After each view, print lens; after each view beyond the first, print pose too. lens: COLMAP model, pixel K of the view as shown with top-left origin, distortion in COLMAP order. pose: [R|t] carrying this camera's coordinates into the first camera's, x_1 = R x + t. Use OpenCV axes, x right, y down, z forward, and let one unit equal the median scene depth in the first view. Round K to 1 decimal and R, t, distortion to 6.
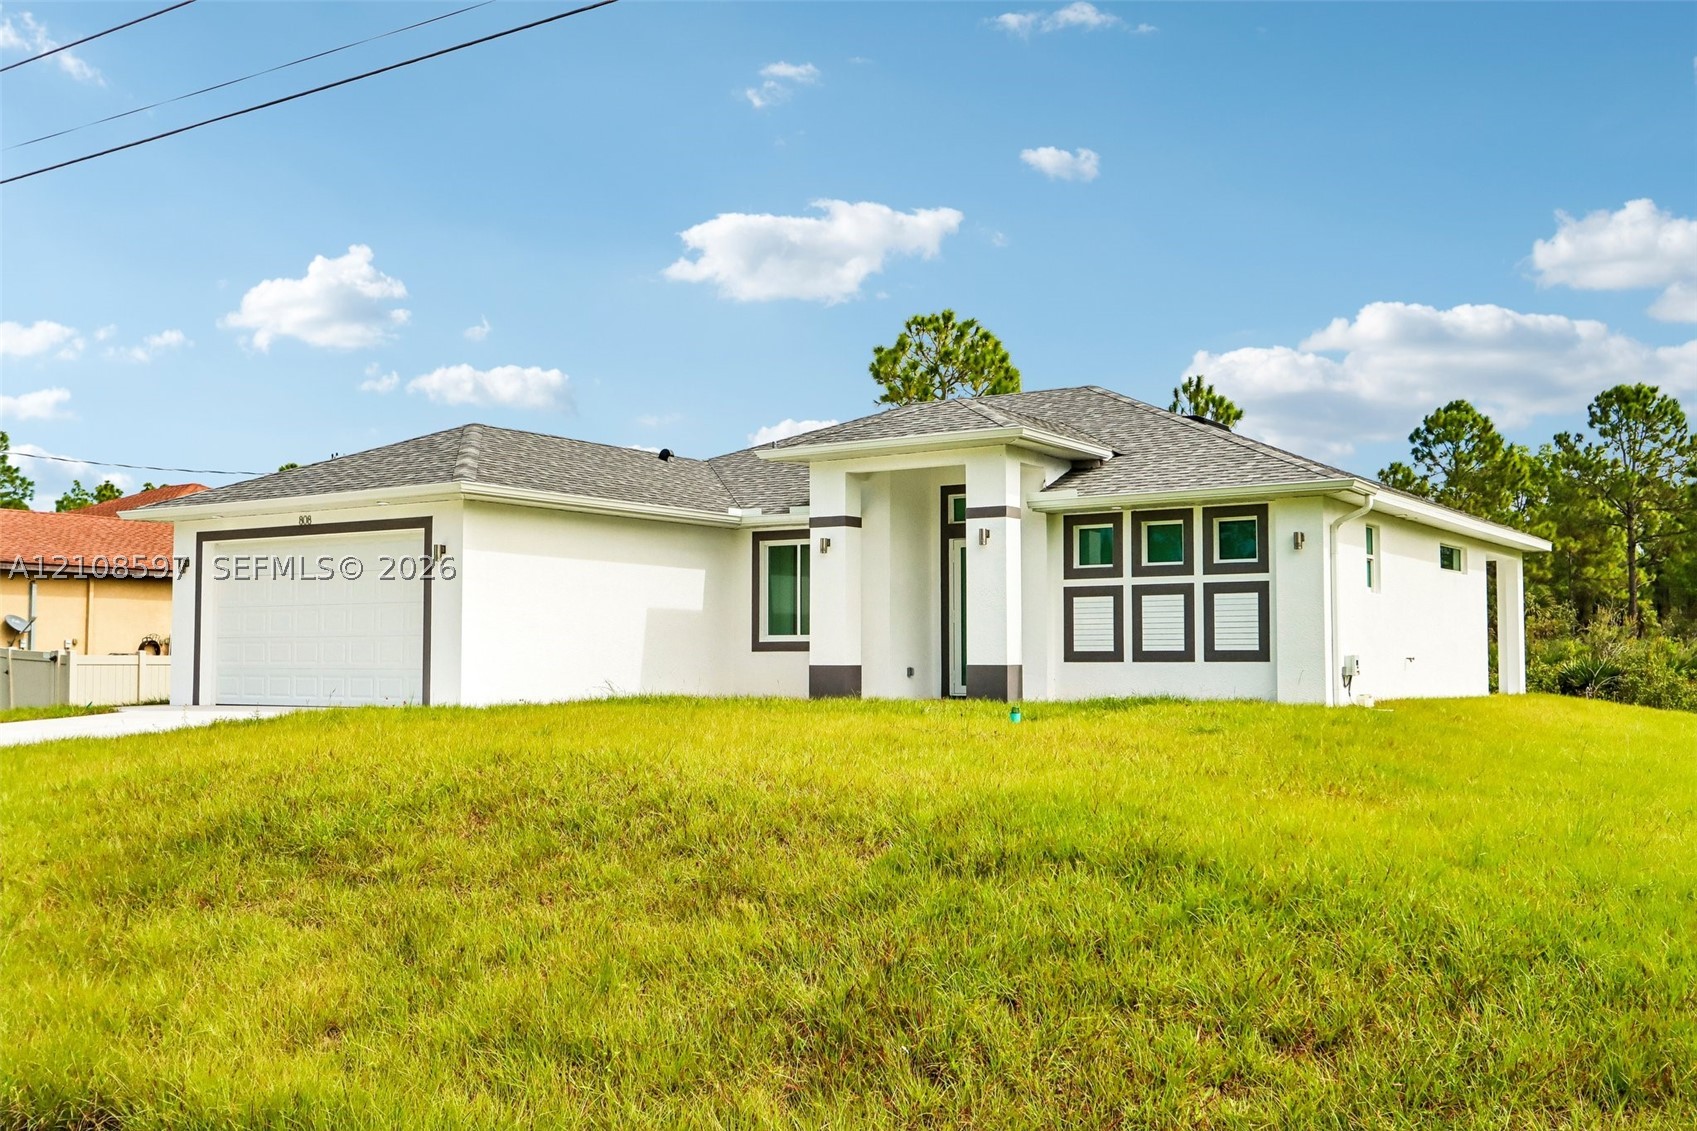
lens RADIAL K [[1652.8, 0, 850.9], [0, 1652.8, 567.3], [0, 0, 1]] dist [-0.022500, 0.000000]
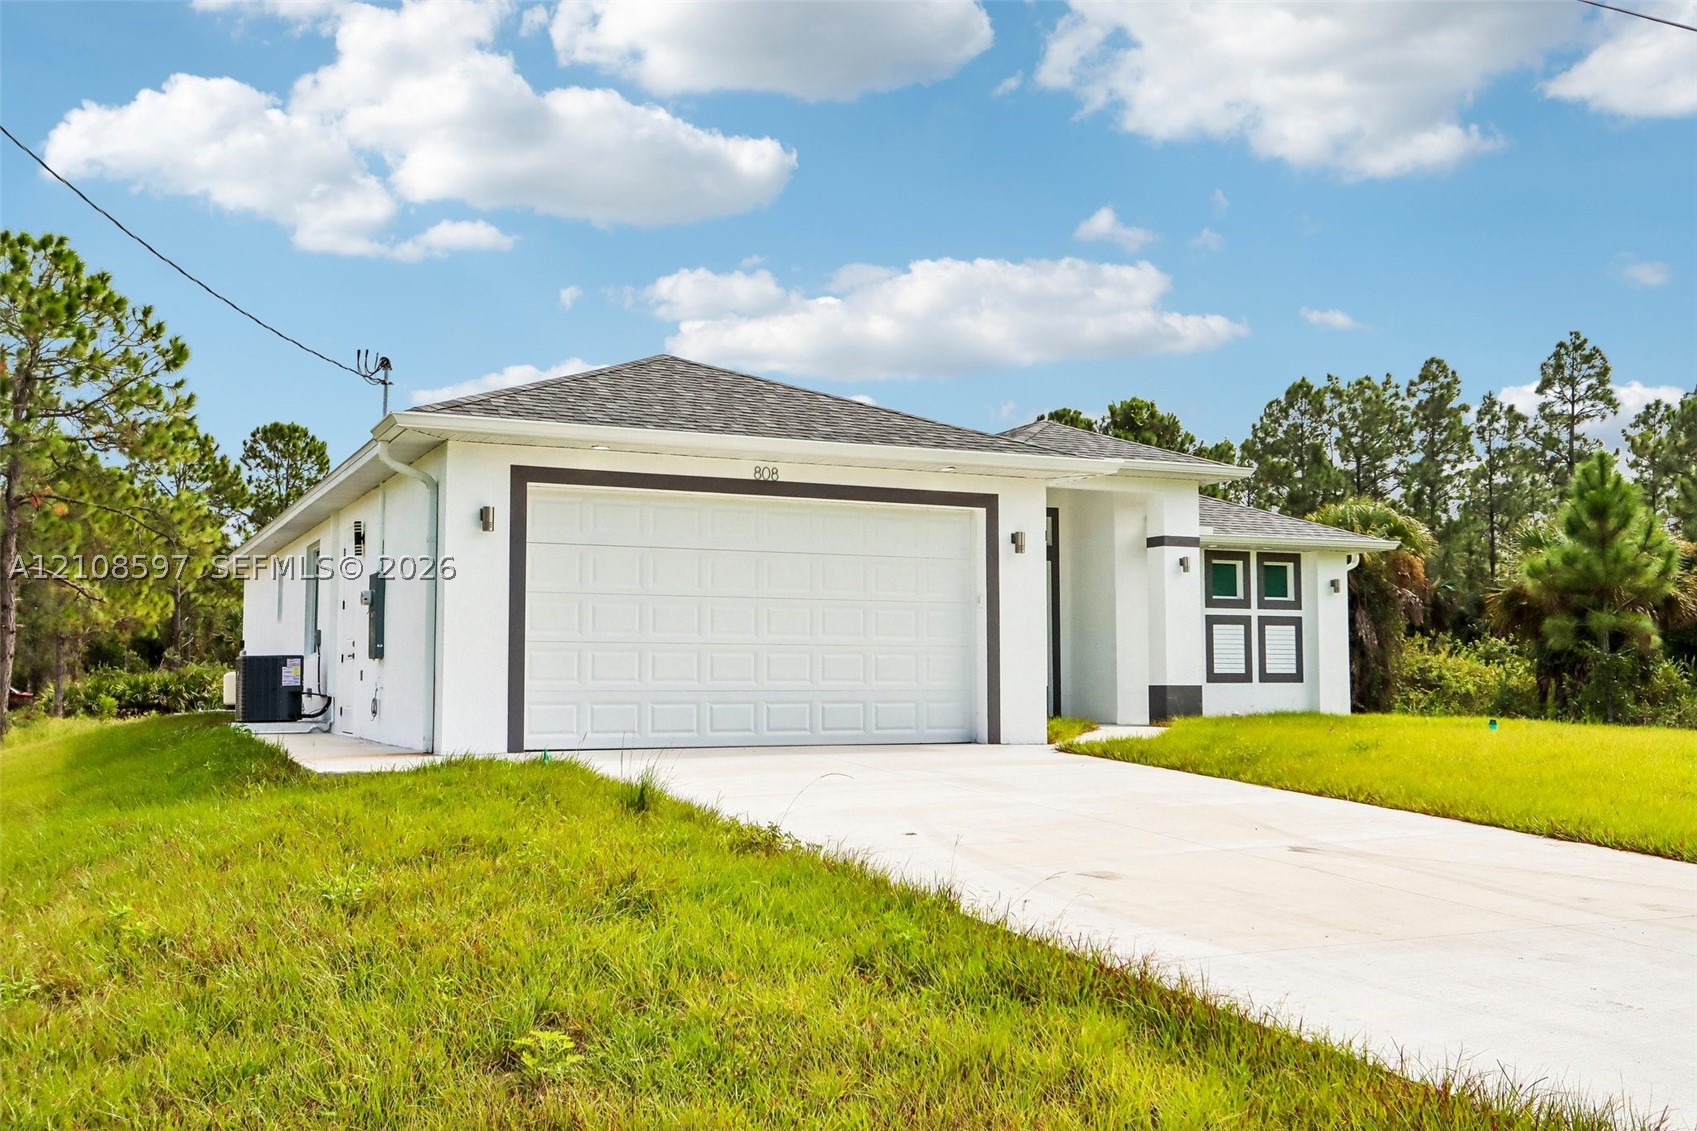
lens RADIAL K [[1652.8, 0, 852.8], [0, 1652.8, 567.7], [0, 0, 1]] dist [-0.022500, 0.000000]
pose [[0.496060, 0.062232, 0.866055, -0.855744], [-0.045783, 0.997915, -0.045484, 0.037620], [-0.867081, -0.017088, 0.497875, 0.593956]]
